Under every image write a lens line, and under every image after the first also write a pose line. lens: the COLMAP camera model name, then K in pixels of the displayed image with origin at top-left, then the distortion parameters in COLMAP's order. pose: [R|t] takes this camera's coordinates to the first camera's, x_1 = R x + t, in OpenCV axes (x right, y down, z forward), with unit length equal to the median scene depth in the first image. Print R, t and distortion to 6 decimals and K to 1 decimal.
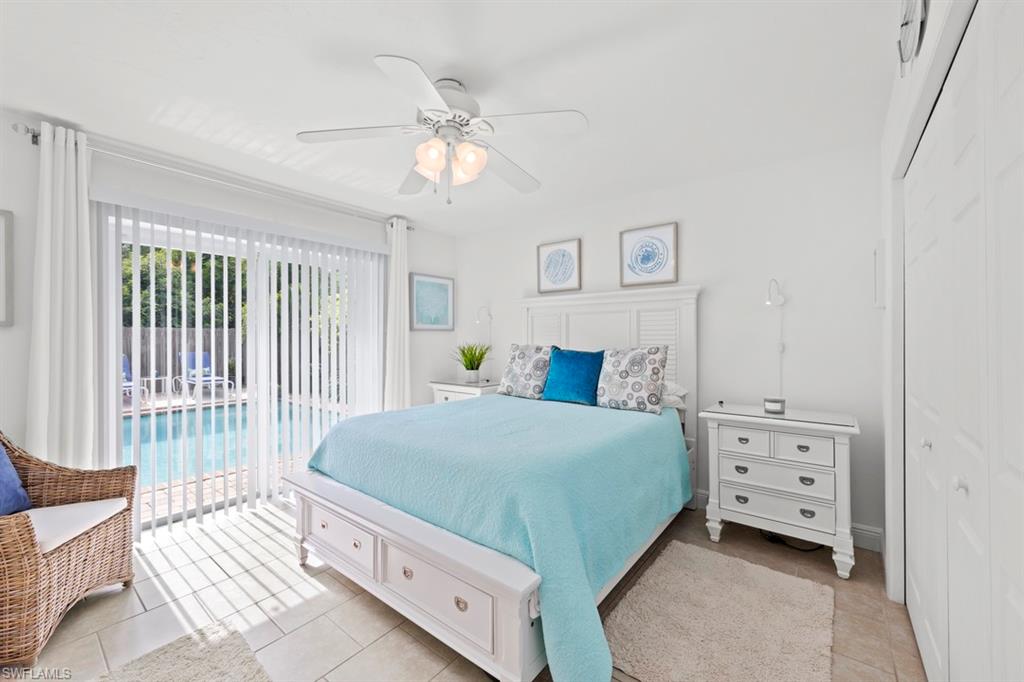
lens RADIAL K [[405.5, 0, 509.5], [0, 405.5, 340.2], [0, 0, 1]] dist [0.009216, -0.002483]
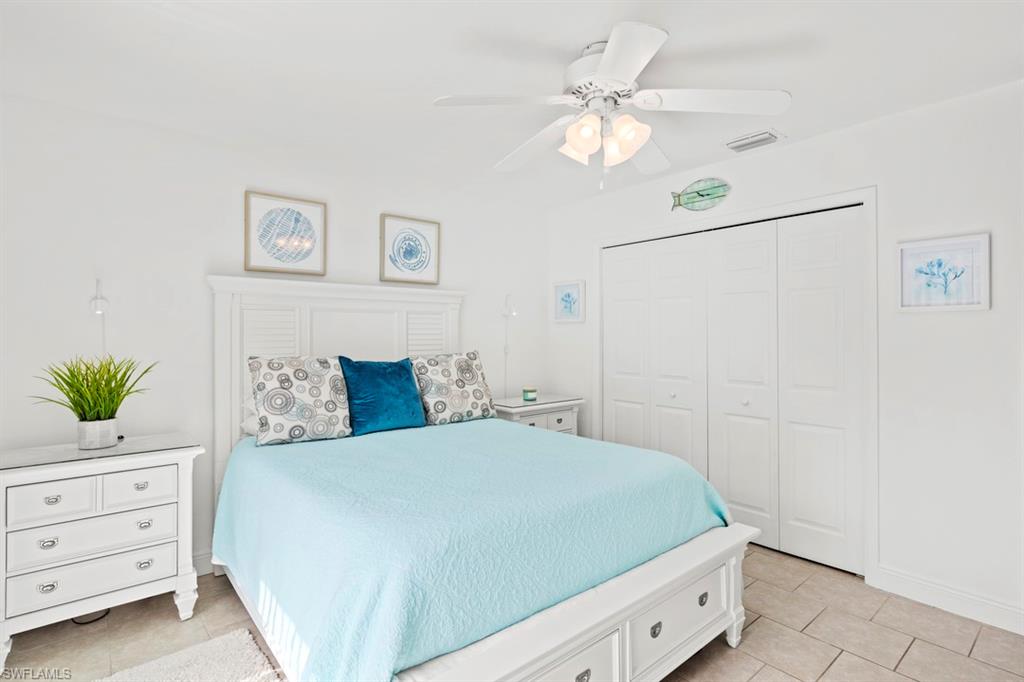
lens RADIAL K [[505.7, 0, 509.5], [0, 505.7, 334.8], [0, 0, 1]] dist [0.005657, 0.000163]
pose [[0.199216, 0.008938, 0.979915, -0.676453], [0.017507, 0.999766, -0.012678, -0.006344], [-0.979799, 0.019681, 0.199013, 0.556783]]
